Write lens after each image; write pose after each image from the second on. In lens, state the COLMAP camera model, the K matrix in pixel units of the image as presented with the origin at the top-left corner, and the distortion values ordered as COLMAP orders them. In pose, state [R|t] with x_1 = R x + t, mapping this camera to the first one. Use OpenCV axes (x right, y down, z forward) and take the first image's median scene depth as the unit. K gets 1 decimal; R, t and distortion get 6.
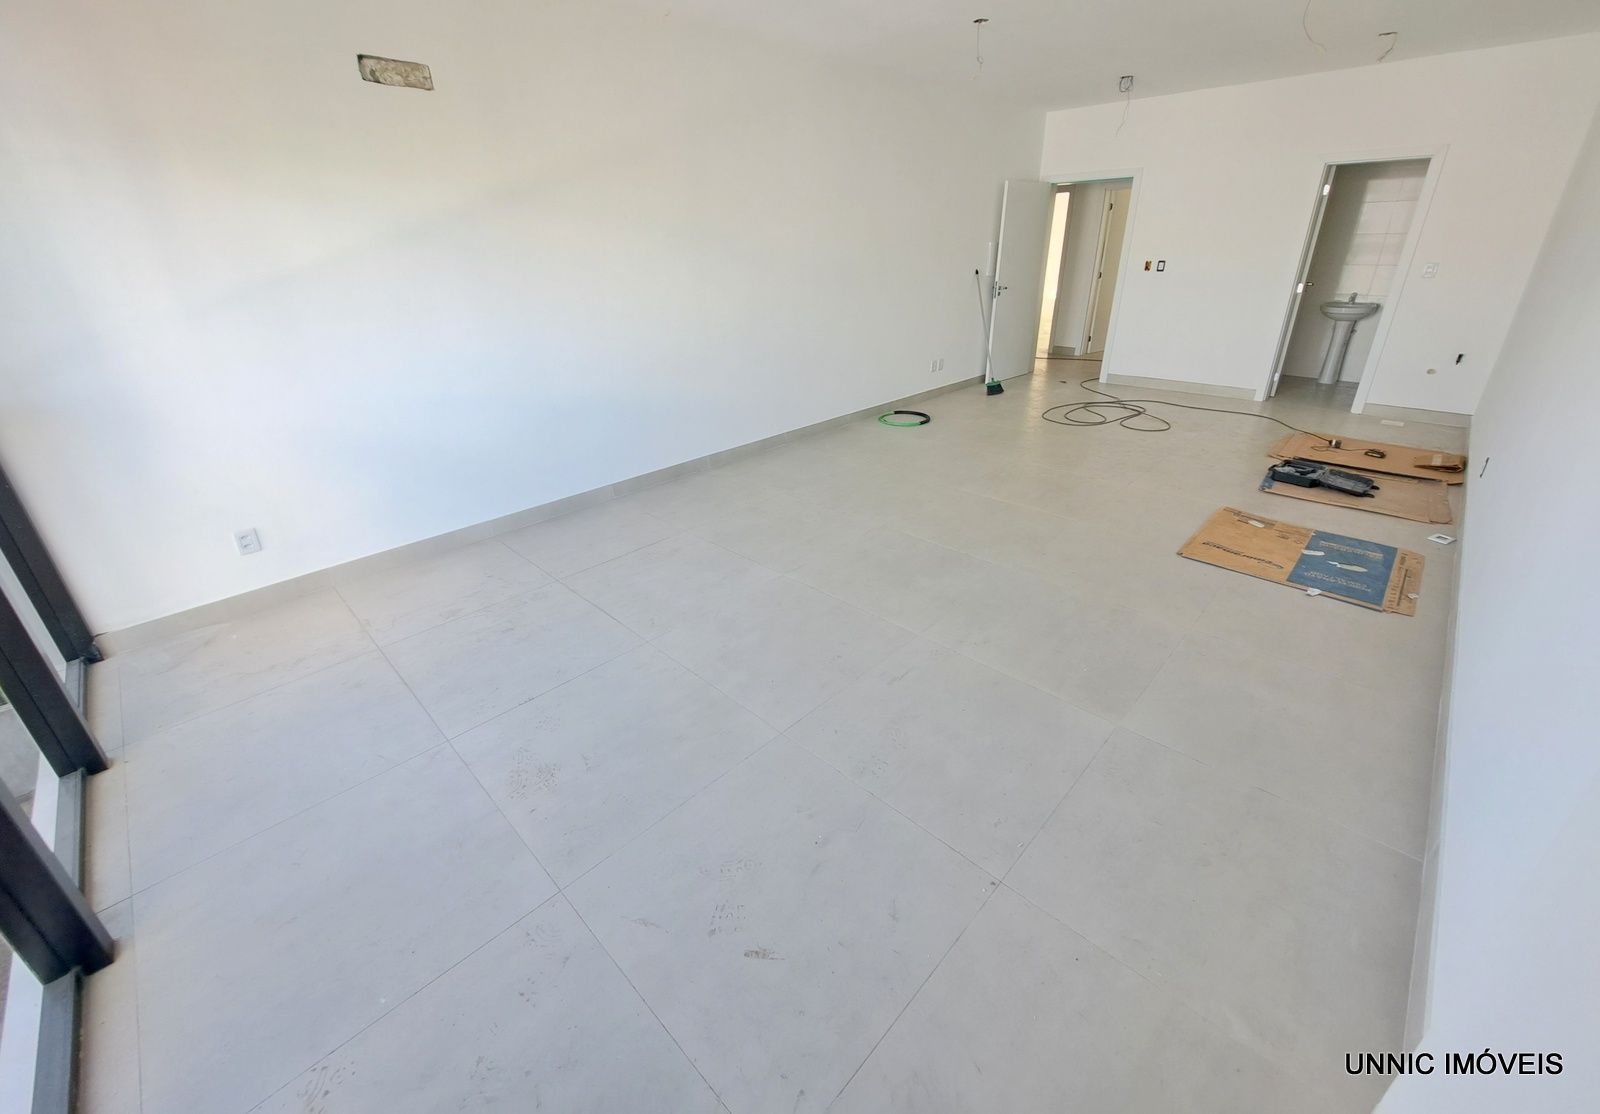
lens RADIAL K [[636.1, 0, 795.7], [0, 636.1, 520.7], [0, 0, 1]] dist [0.000558, 0.000009]
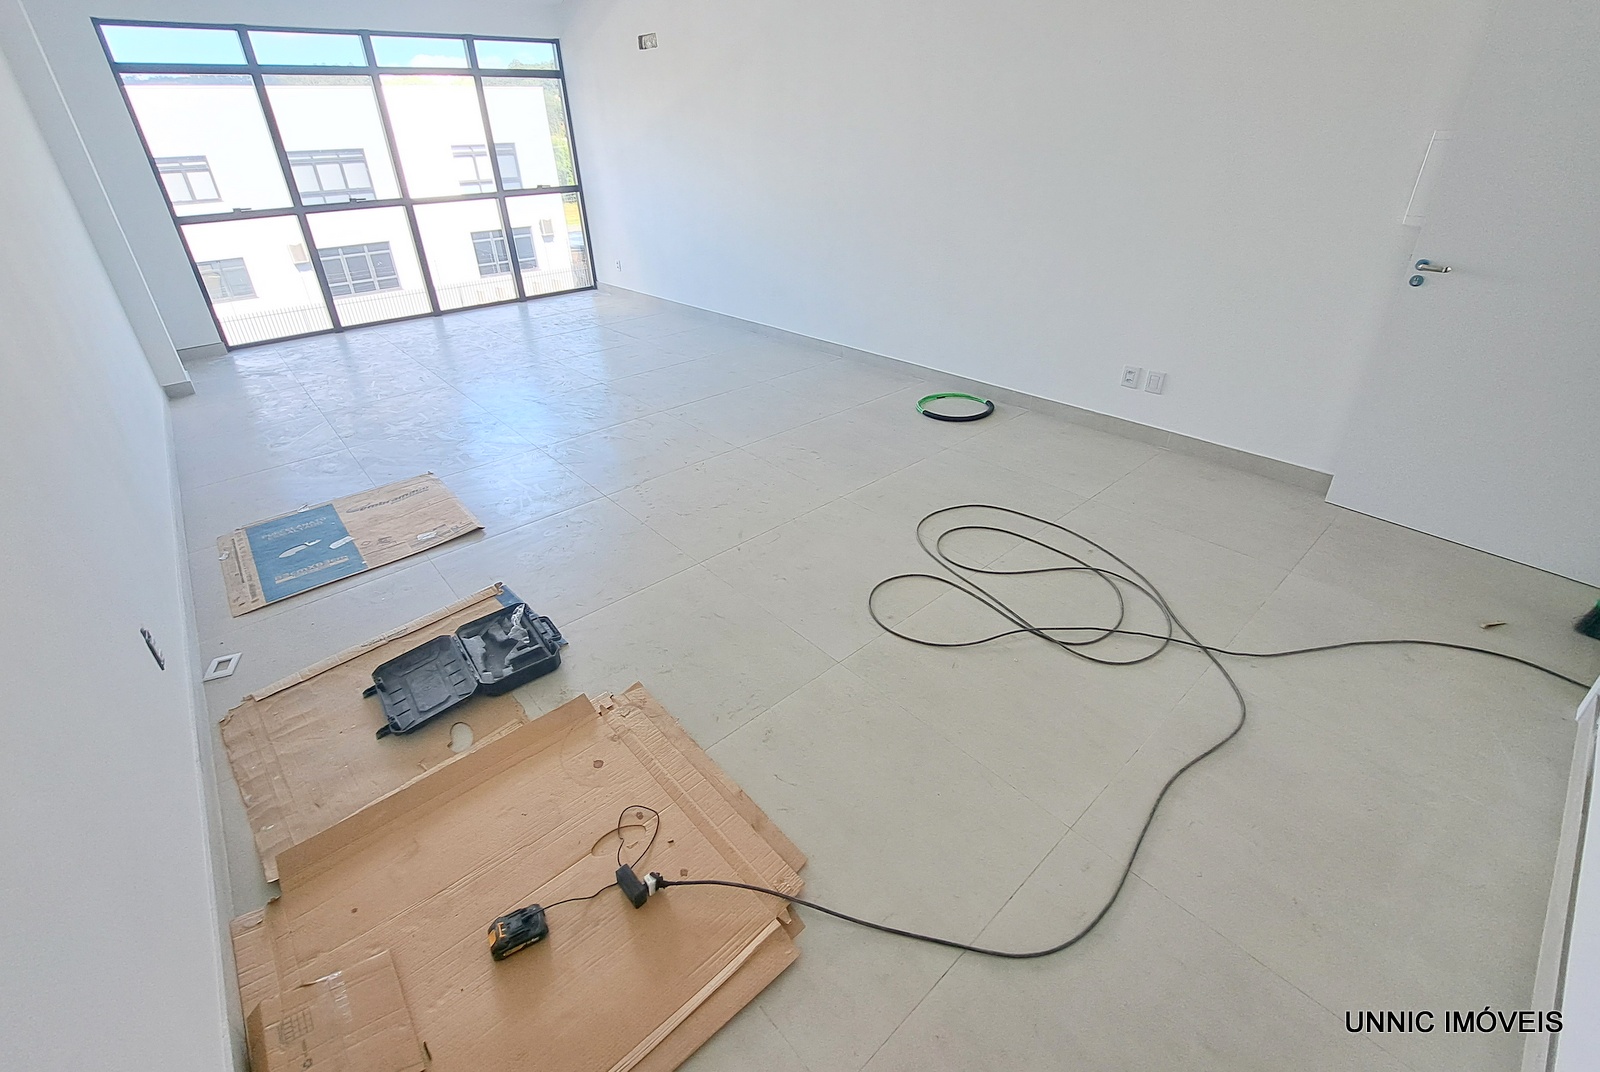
lens RADIAL K [[681.0, 0, 799.9], [0, 681.0, 492.3], [0, 0, 1]] dist [-0.016191, -0.000137]
pose [[-0.069309, 0.486253, -0.871065, 1.539330], [-0.378004, 0.795253, 0.474010, -0.661691], [0.923206, 0.362119, 0.128688, 1.443865]]
